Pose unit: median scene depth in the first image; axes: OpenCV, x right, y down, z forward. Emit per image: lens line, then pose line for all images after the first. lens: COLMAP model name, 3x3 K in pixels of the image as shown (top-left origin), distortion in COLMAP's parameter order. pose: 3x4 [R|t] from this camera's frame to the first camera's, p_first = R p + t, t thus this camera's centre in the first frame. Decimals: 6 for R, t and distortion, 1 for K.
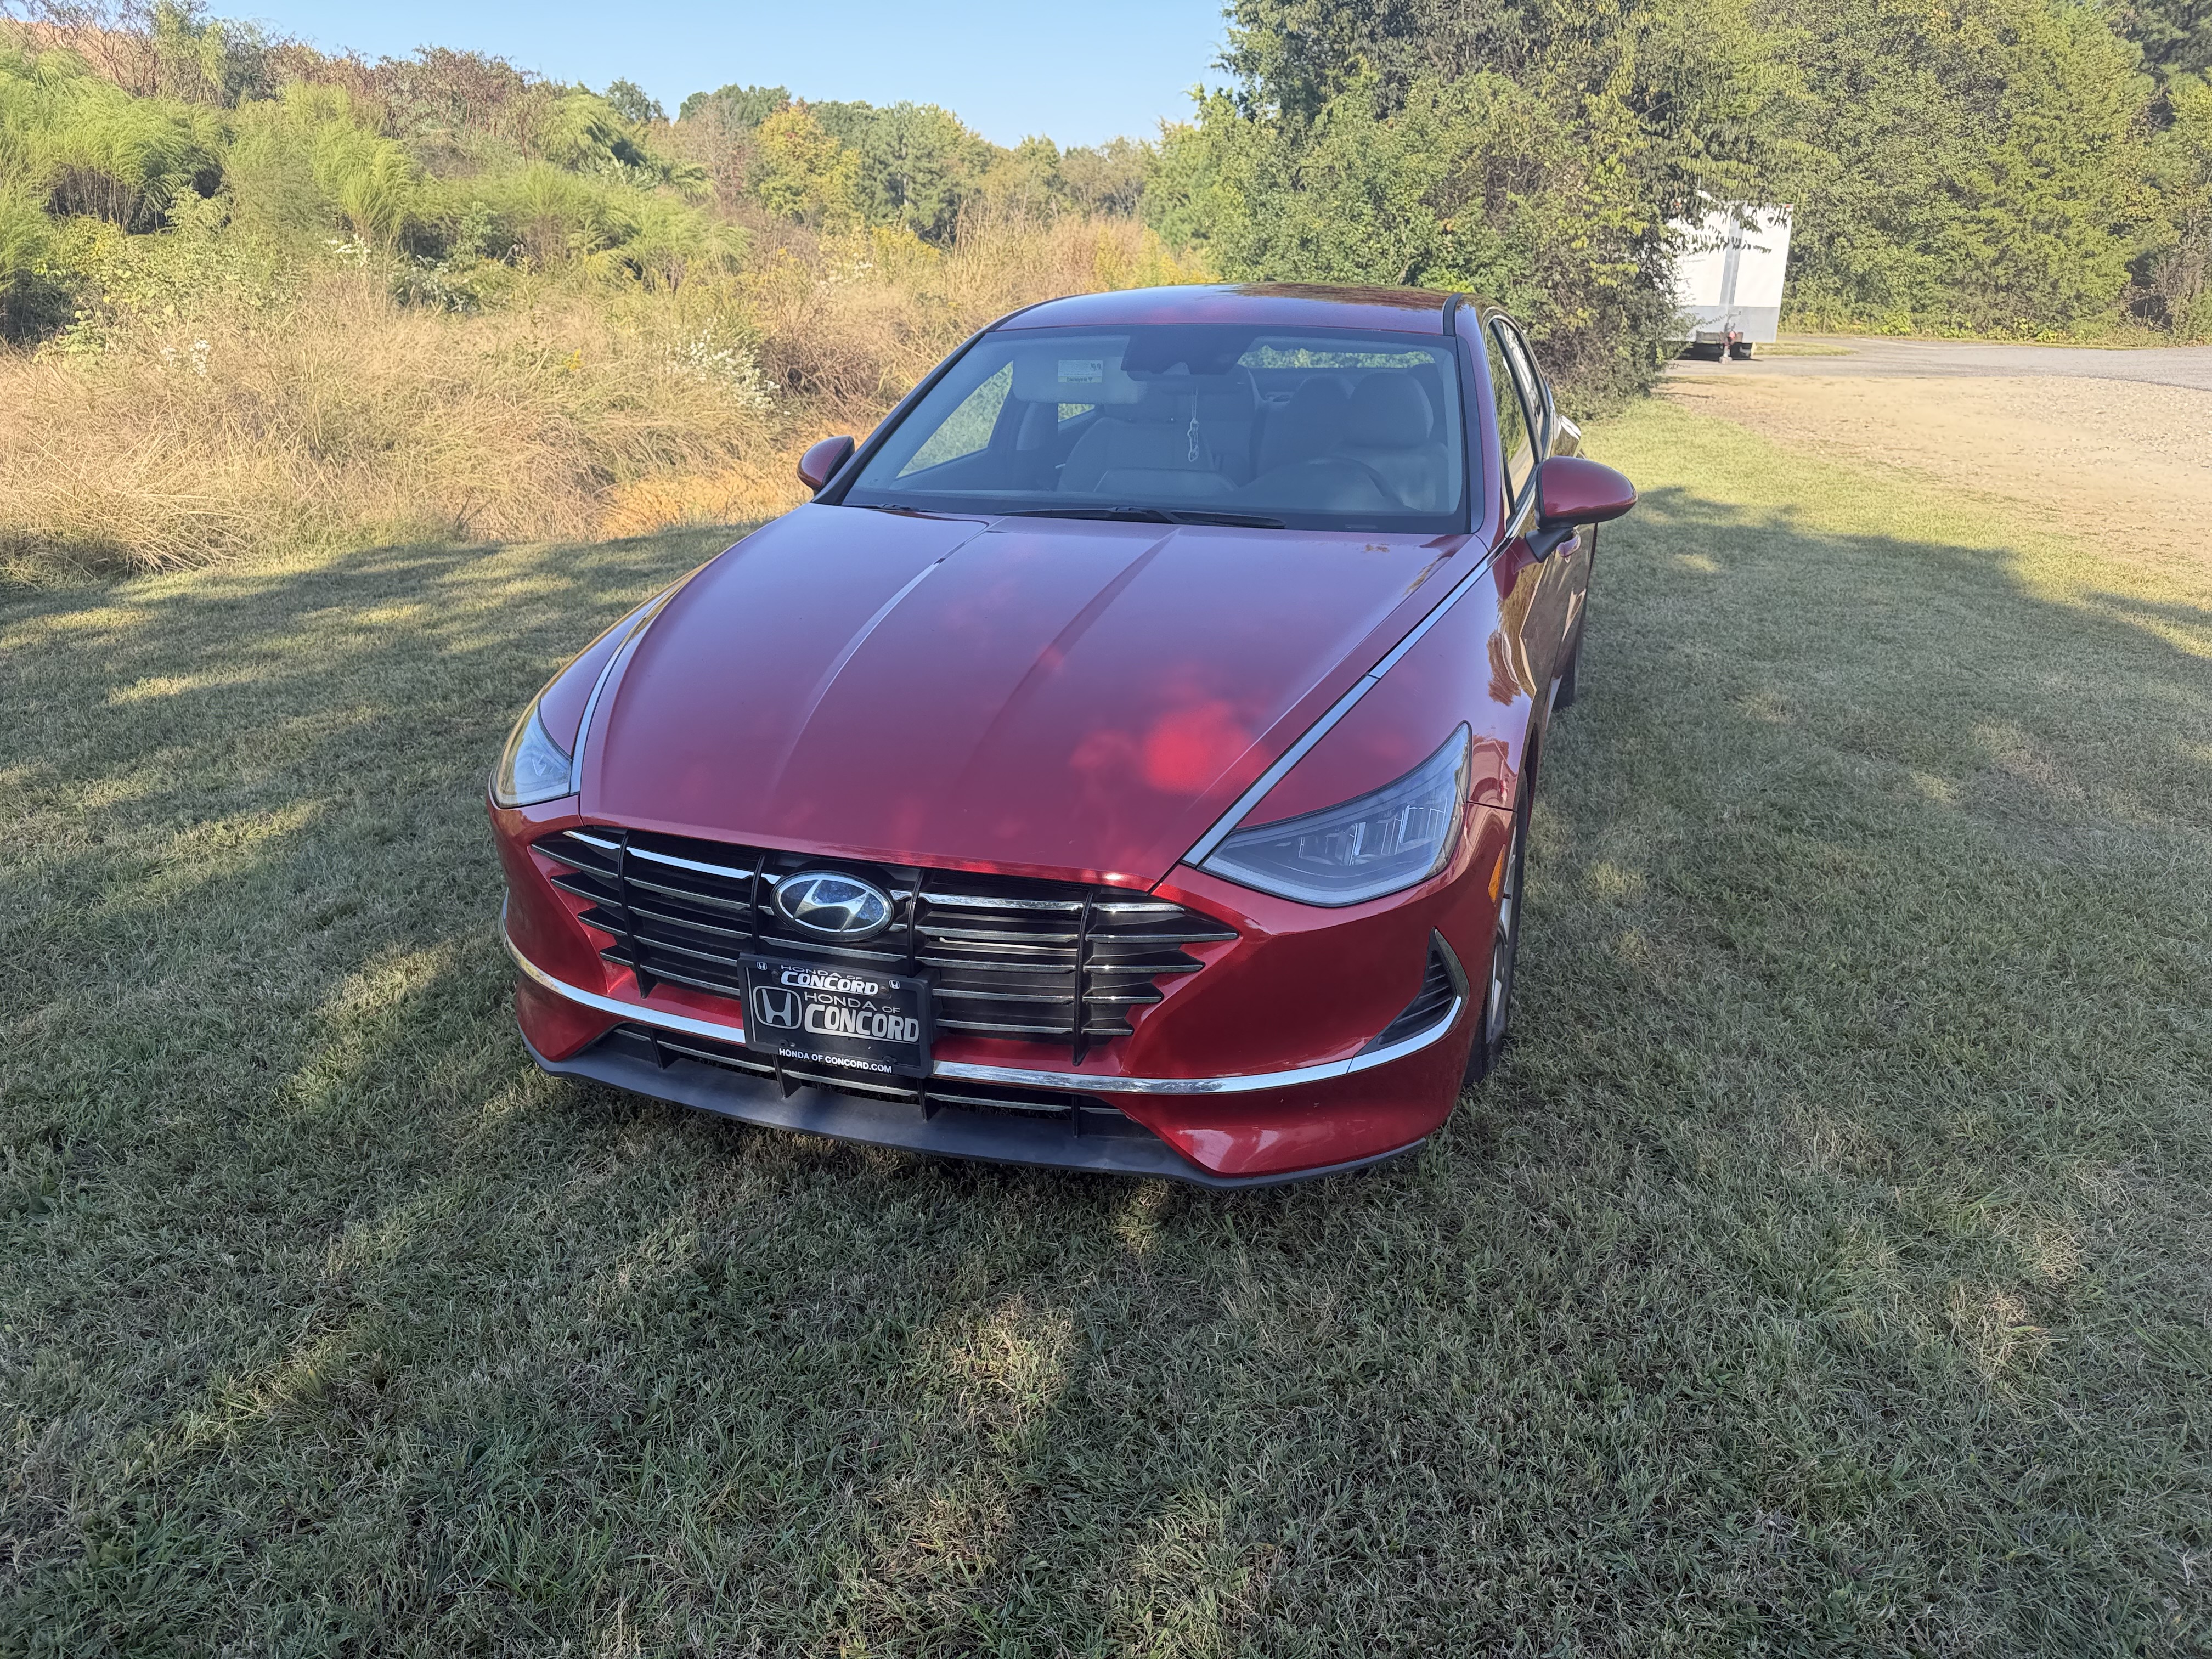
lens RADIAL K [[1571.8, 0, 1136.9], [0, 1571.8, 815.4], [0, 0, 1]] dist [0.035260, -0.039169]
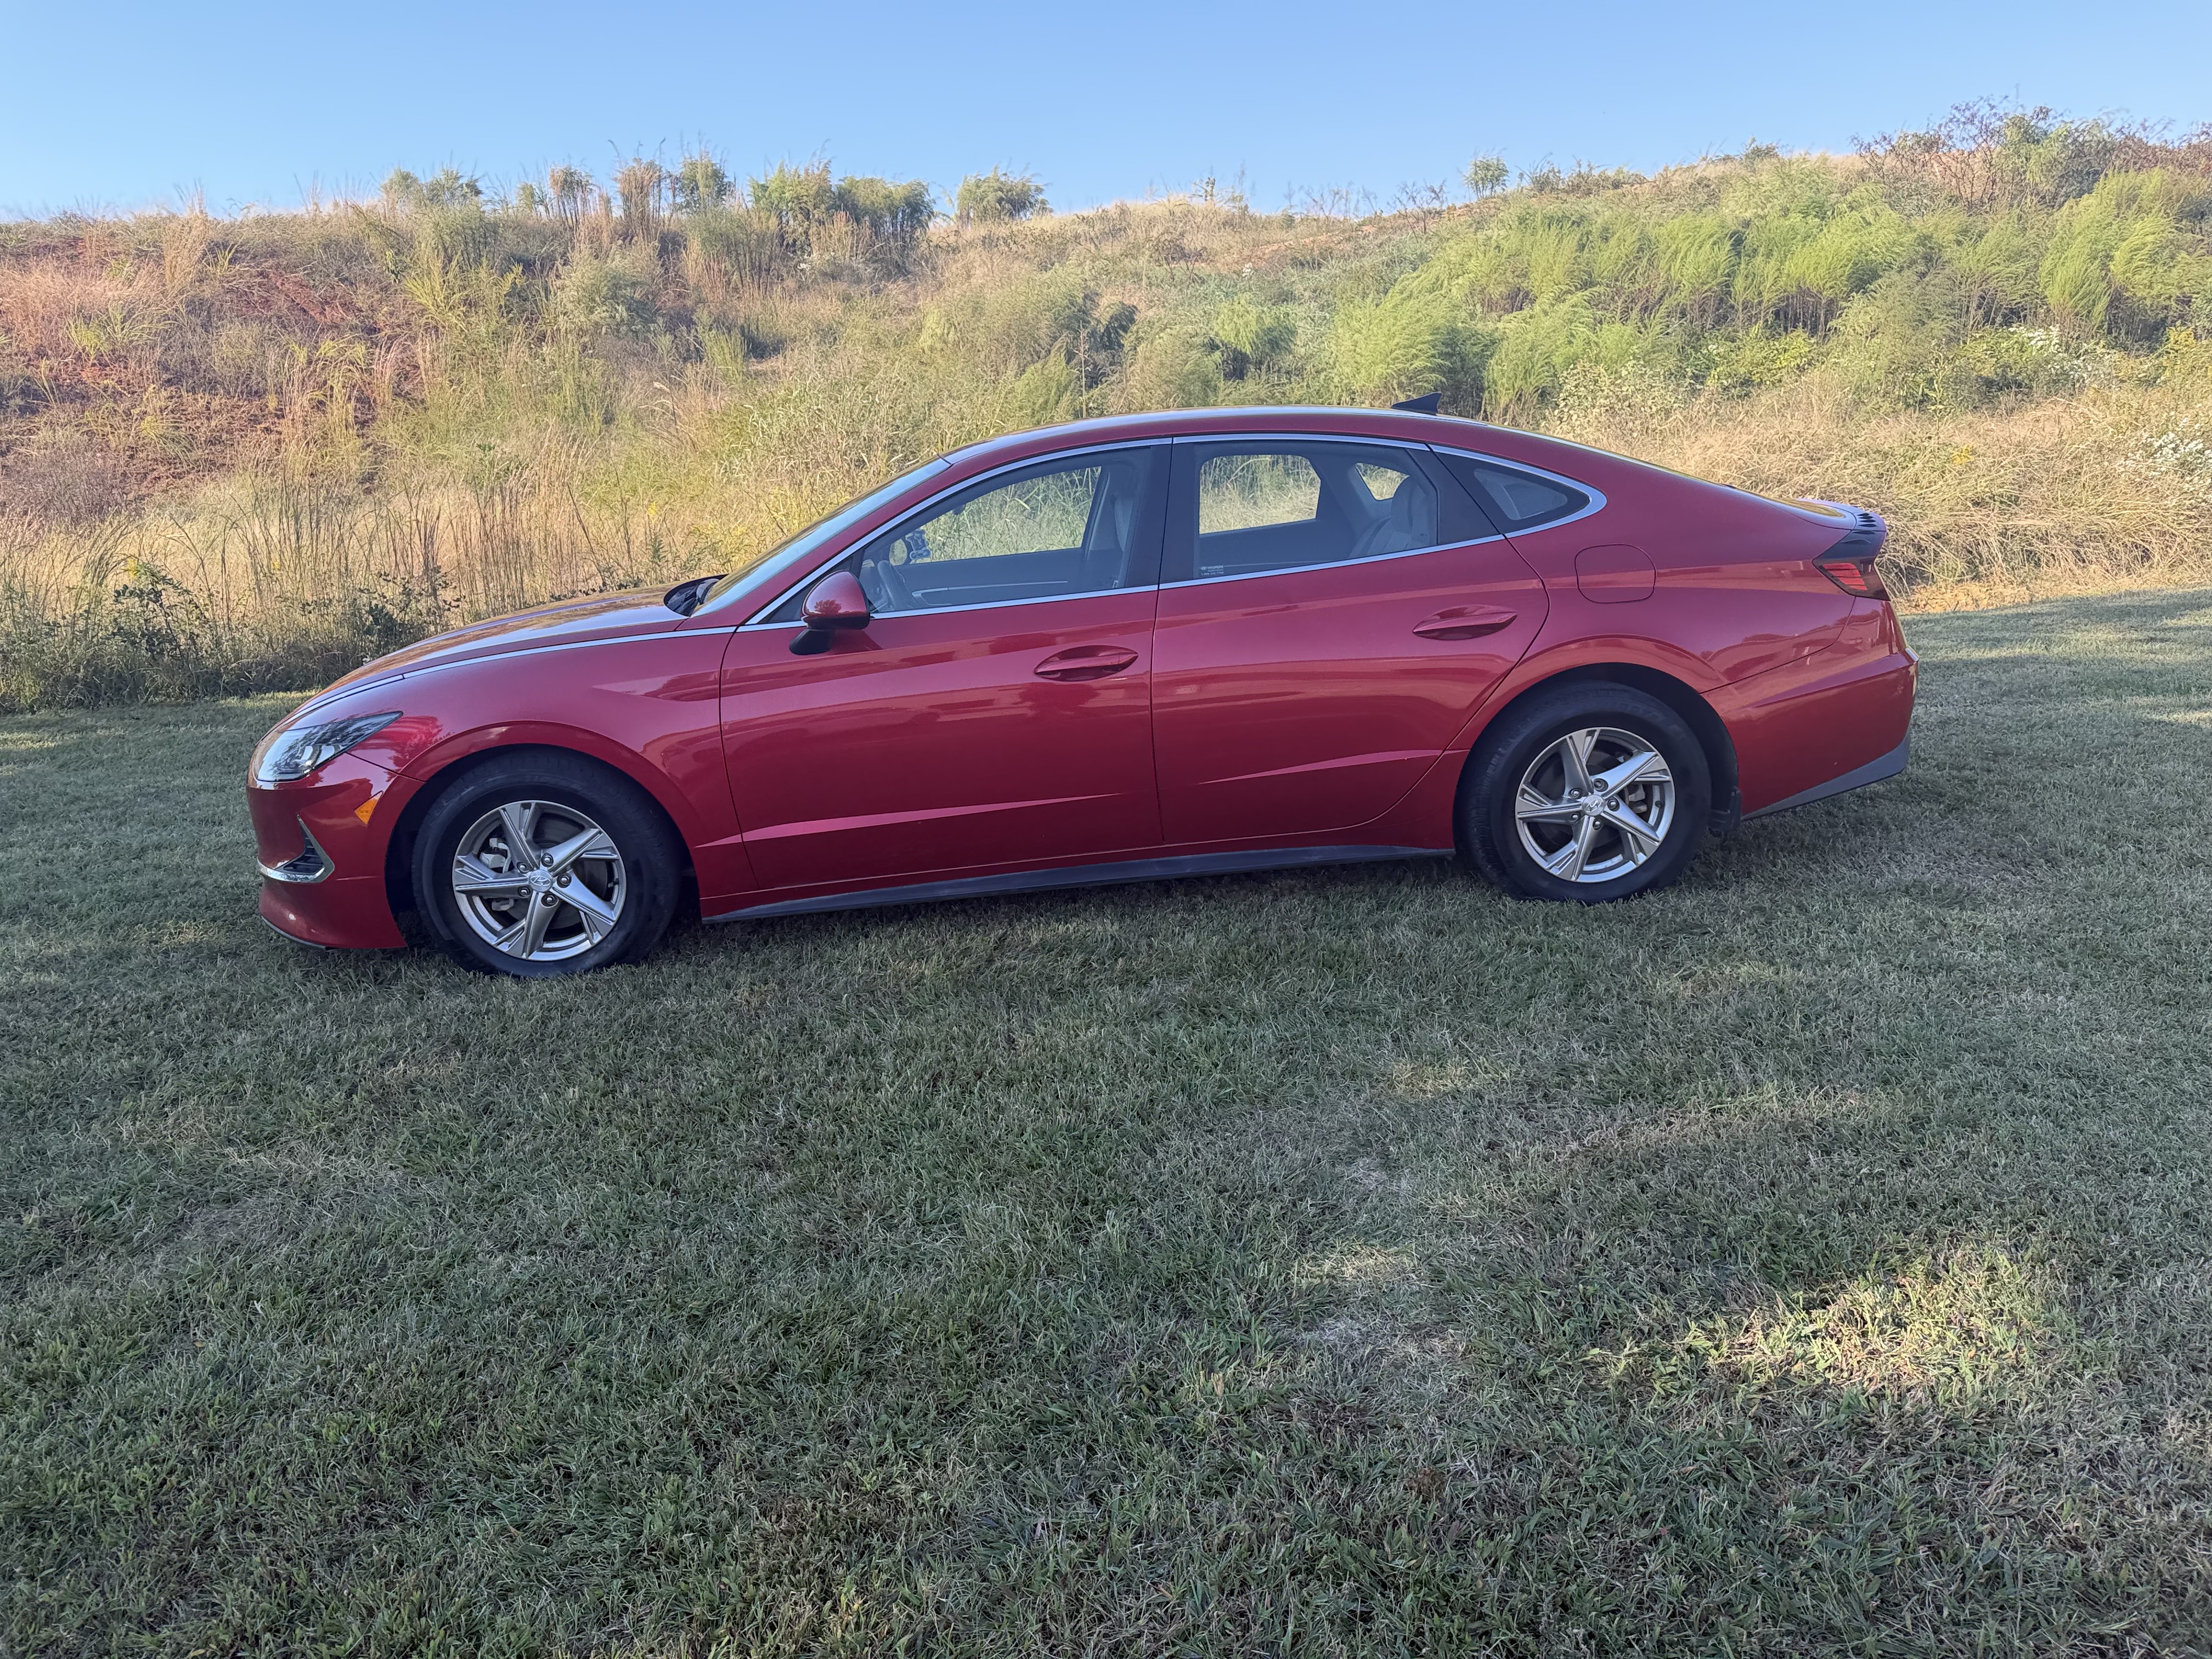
lens RADIAL K [[1571.8, 0, 1103.2], [0, 1571.8, 814.3], [0, 0, 1]] dist [0.035260, -0.039169]
pose [[0.375119, 0.203182, -0.904435, 0.532145], [-0.248261, 0.962061, 0.113160, -0.087336], [0.893114, 0.182087, 0.411330, 0.274936]]
